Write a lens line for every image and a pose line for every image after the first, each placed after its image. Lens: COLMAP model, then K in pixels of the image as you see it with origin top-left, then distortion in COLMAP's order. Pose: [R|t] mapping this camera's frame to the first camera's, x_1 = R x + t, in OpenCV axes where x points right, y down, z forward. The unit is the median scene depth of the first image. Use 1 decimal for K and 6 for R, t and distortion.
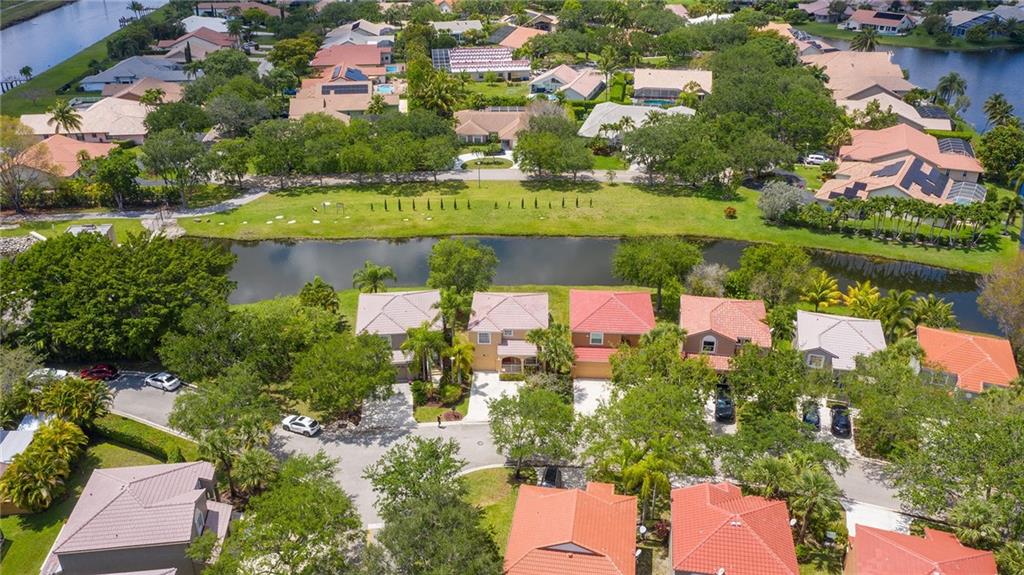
lens RADIAL K [[815.1, 0, 511.3], [0, 815.1, 288.9], [0, 0, 1]] dist [0.004931, 0.003116]
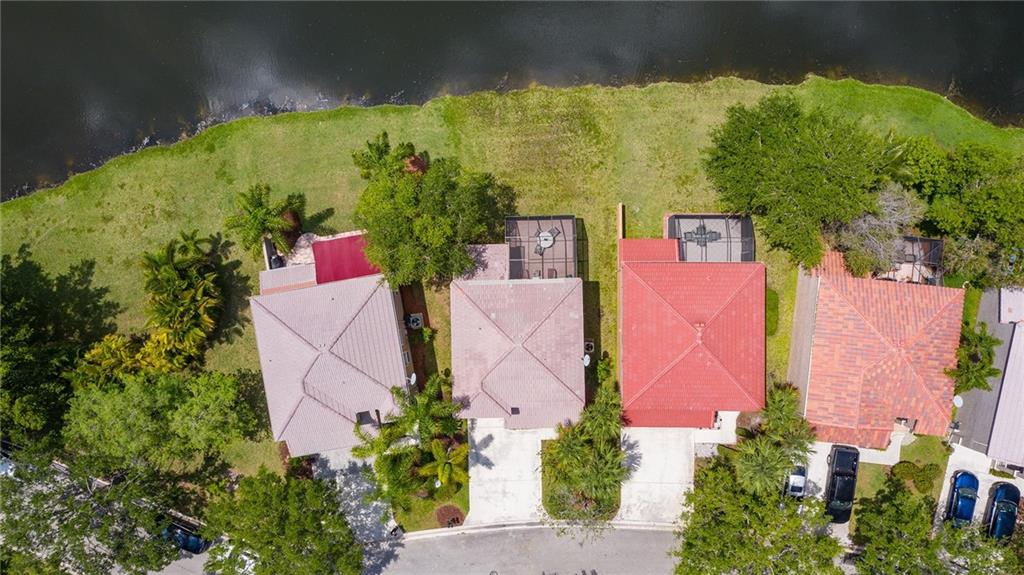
lens RADIAL K [[815.1, 0, 512.2], [0, 815.1, 284.9], [0, 0, 1]] dist [0.004931, 0.003116]
pose [[0.997899, -0.059771, -0.024984, 0.011525], [0.050052, 0.466505, 0.883102, -0.521404], [-0.041128, -0.882497, 0.468516, 0.782471]]
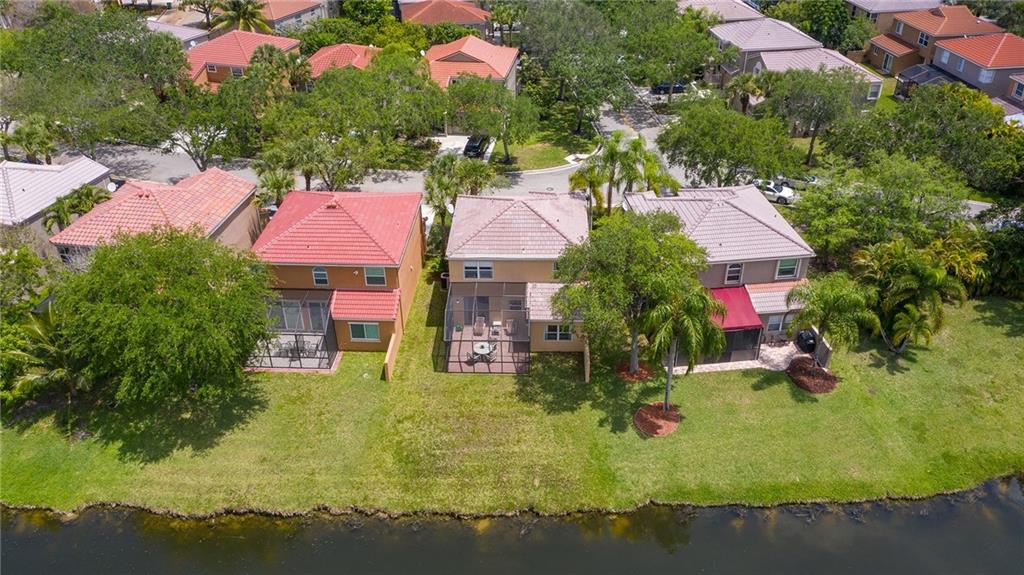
lens RADIAL K [[815.1, 0, 511.6], [0, 815.1, 287.1], [0, 0, 1]] dist [0.004931, 0.003116]
pose [[-0.999921, 0.010489, -0.006900, 0.008007], [-0.000534, 0.513571, 0.858047, -0.447097], [0.012543, 0.857983, -0.513525, 1.360388]]
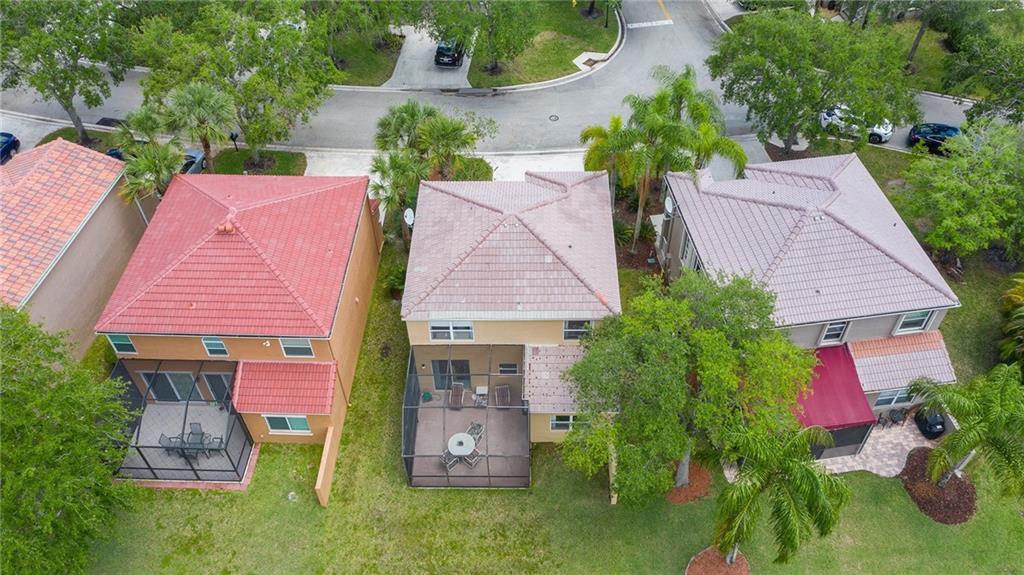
lens RADIAL K [[815.1, 0, 511.6], [0, 815.1, 289.2], [0, 0, 1]] dist [0.004931, 0.003116]
pose [[-0.999608, 0.027398, -0.005804, 0.001091], [0.002076, 0.279178, 0.960237, -0.339660], [0.027929, 0.959848, -0.279125, 1.154034]]
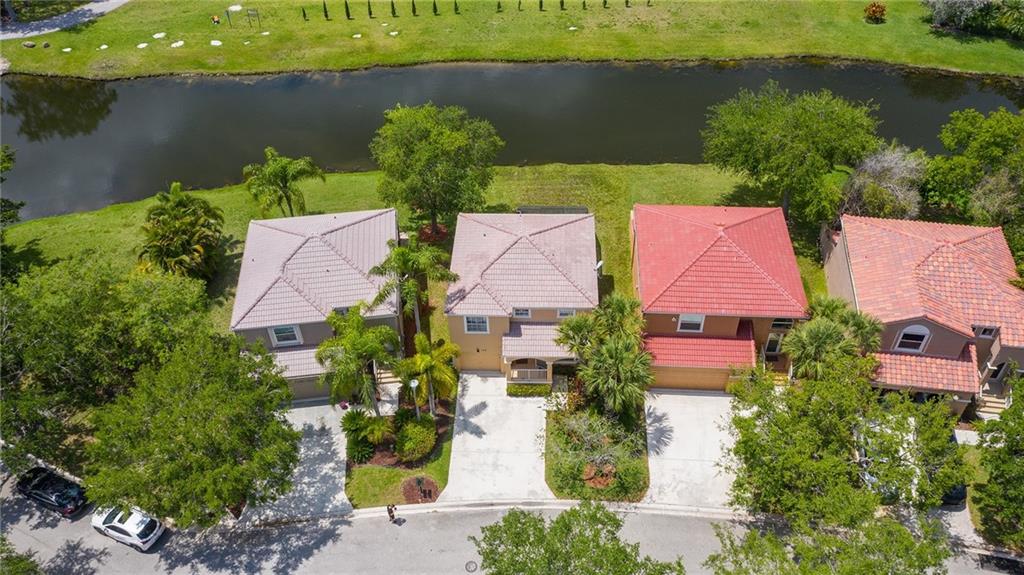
lens RADIAL K [[815.1, 0, 512.6], [0, 815.1, 286.1], [0, 0, 1]] dist [0.004931, 0.003116]
pose [[0.999705, -0.015503, -0.018679, 0.000239], [0.020167, 0.958719, 0.283640, -0.110507], [0.013510, -0.283933, 0.958749, 0.493789]]
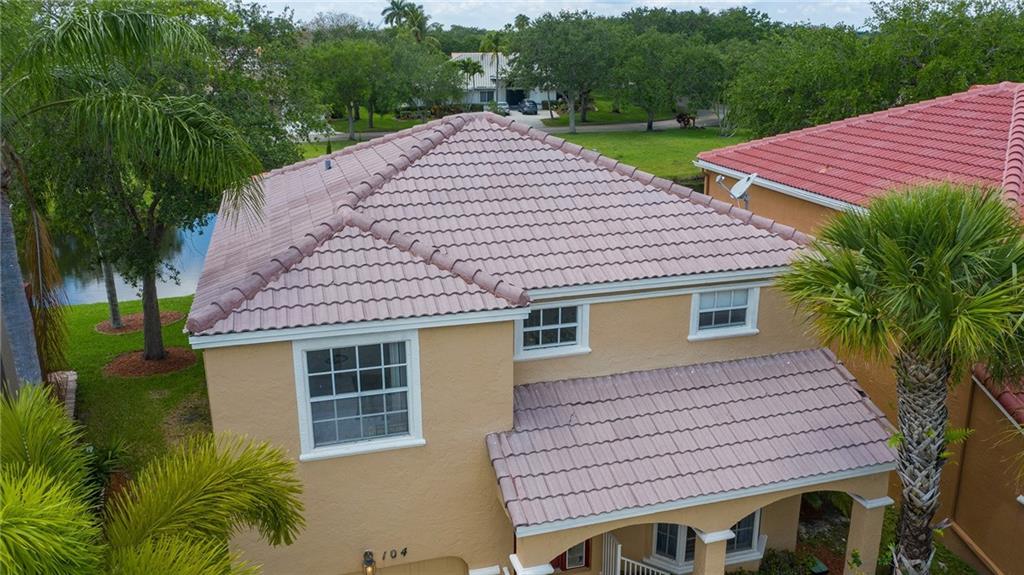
lens RADIAL K [[815.1, 0, 514.7], [0, 815.1, 286.0], [0, 0, 1]] dist [0.004931, 0.003116]
pose [[0.948453, -0.096886, 0.301744, -0.044239], [0.147688, 0.977540, -0.150343, 0.064521], [-0.280401, 0.187157, 0.941460, 0.876453]]
